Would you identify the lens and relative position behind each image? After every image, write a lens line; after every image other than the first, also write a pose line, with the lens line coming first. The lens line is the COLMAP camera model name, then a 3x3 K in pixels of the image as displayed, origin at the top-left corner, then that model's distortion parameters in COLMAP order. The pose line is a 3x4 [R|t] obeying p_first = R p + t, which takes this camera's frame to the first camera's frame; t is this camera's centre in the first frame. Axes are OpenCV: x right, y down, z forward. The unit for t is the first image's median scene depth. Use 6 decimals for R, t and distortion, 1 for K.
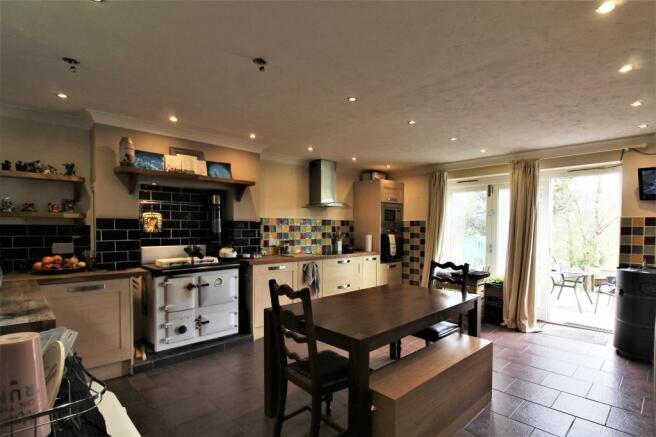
lens RADIAL K [[322.5, 0, 328.0], [0, 322.5, 231.1], [0, 0, 1]] dist [-0.000701, -0.000099]
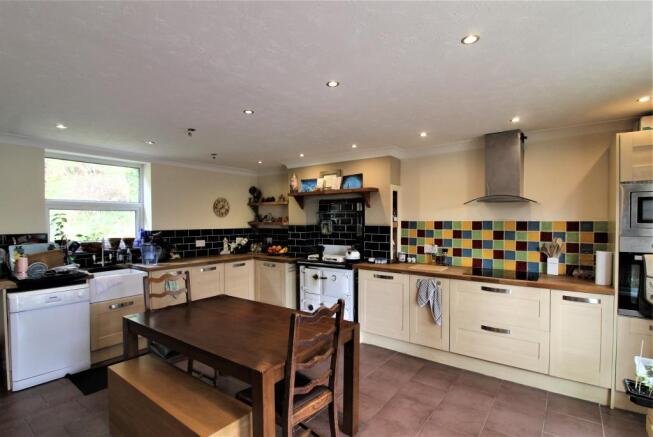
lens RADIAL K [[318.5, 0, 326.5], [0, 318.5, 218.5], [0, 0, 1]] dist [-0.000996, -0.000175]
pose [[0.183189, -0.013441, -0.982986, 0.667207], [-0.005963, 0.999873, -0.014783, -0.036269], [0.983060, 0.008570, 0.183086, 0.621677]]
